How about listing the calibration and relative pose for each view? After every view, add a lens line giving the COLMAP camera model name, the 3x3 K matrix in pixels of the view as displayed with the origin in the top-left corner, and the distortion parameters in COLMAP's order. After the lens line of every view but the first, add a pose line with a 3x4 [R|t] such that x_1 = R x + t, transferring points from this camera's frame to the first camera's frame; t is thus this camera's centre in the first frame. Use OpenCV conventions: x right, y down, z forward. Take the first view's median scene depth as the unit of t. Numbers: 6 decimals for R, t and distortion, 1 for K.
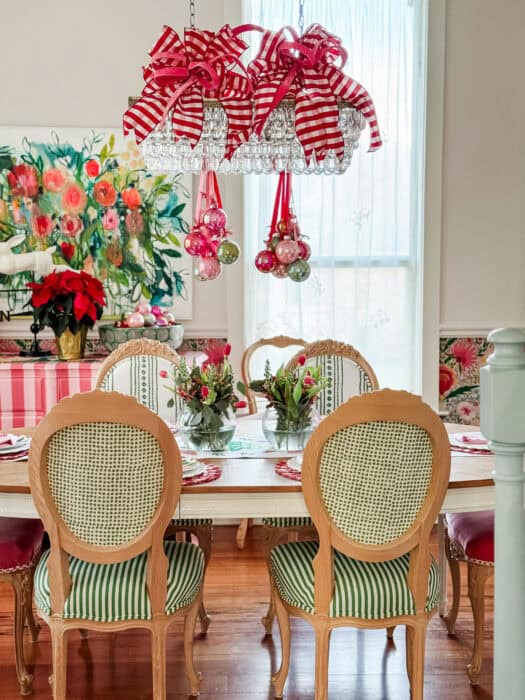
lens RADIAL K [[1002.5, 0, 262.4], [0, 1002.5, 348.8], [0, 0, 1]] dist [0.151384, 0.000000]
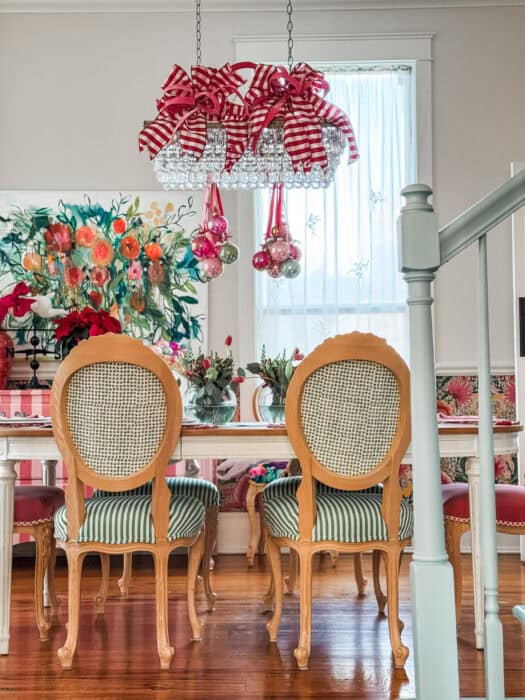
lens RADIAL K [[1006.2, 0, 260.3], [0, 1006.2, 354.0], [0, 0, 1]] dist [0.182601, 0.000000]
pose [[0.999163, -0.009393, -0.039825, 0.047066], [0.003391, 0.988955, -0.148178, 0.190314], [0.040777, 0.147919, 0.988159, -0.125324]]
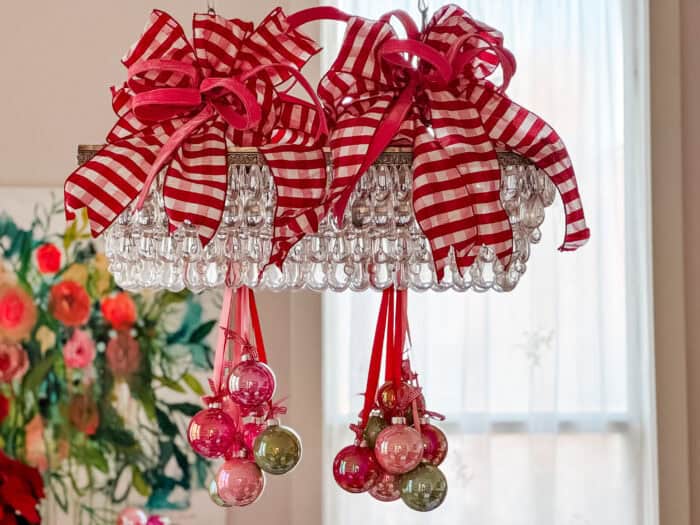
lens RADIAL K [[1519.0, 0, 350.5], [0, 1519.0, 243.7], [0, 0, 1]] dist [0.247491, 0.000000]
pose [[0.999907, -0.001898, -0.013504, 0.011424], [-0.000283, 0.987171, -0.159664, -0.077052], [0.013633, 0.159653, 0.987079, 0.255587]]
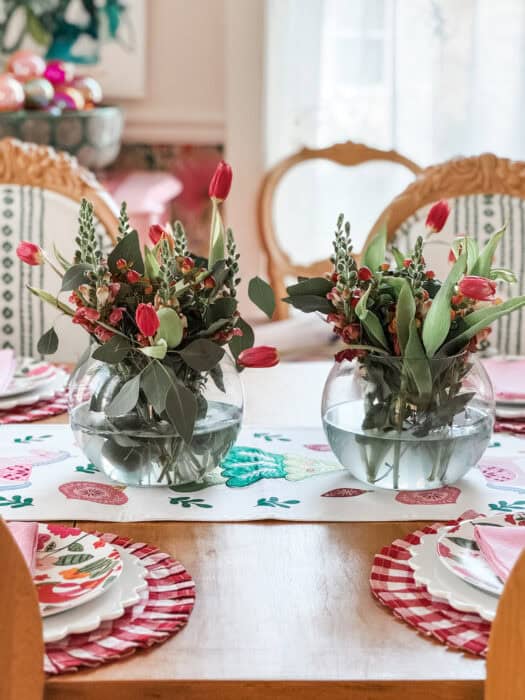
lens RADIAL K [[1539.4, 0, 260.0], [0, 1539.4, 353.3], [0, 0, 1]] dist [0.106601, 0.000000]
pose [[0.999680, 0.022812, -0.010947, -0.015803], [-0.021240, 0.991688, 0.126904, -0.008274], [0.013751, -0.126630, 0.991855, 0.493988]]
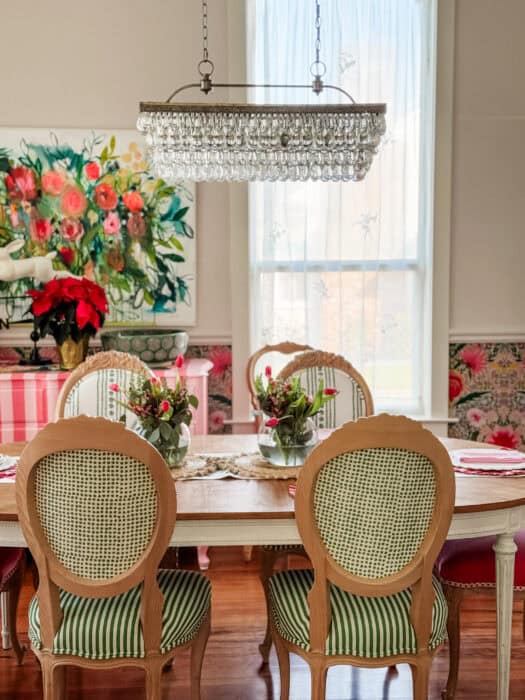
lens RADIAL K [[1002.5, 0, 262.9], [0, 1002.5, 351.8], [0, 0, 1]] dist [0.151384, 0.000000]
pose [[0.999868, -0.005032, 0.015477, -0.030204], [0.004860, 0.999926, 0.011144, -0.021552], [-0.015532, -0.011067, 0.999818, 0.036655]]
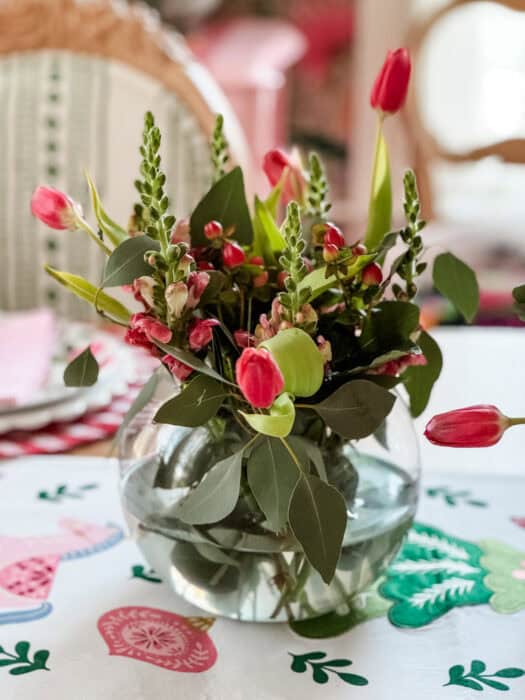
lens RADIAL K [[1652.9, 0, 262.3], [0, 1652.9, 352.1], [0, 0, 1]] dist [0.024820, 0.000000]
pose [[0.996093, 0.049840, -0.072907, -0.035504], [-0.032770, 0.975190, 0.218931, -0.017702], [0.082009, -0.215686, 0.973013, 0.701852]]
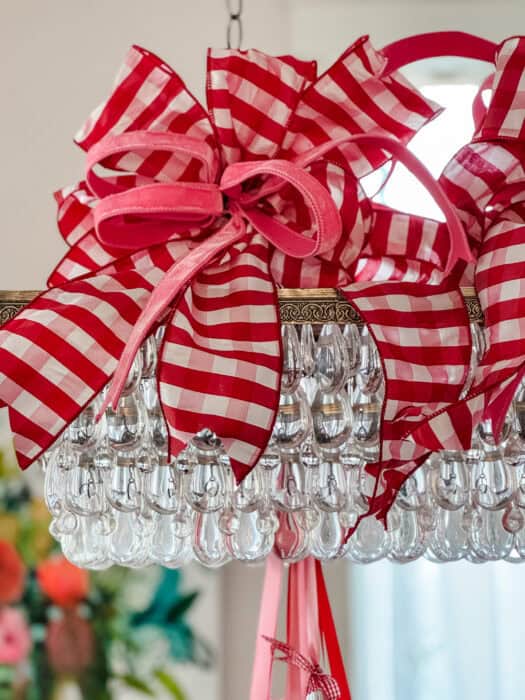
lens RADIAL K [[1537.4, 0, 260.7], [0, 1537.4, 351.1], [0, 0, 1]] dist [0.057494, 0.000000]
pose [[0.999291, -0.020344, -0.031685, -0.048971], [0.011979, 0.969520, -0.244718, -0.130348], [0.035698, 0.244165, 0.969076, 0.597862]]
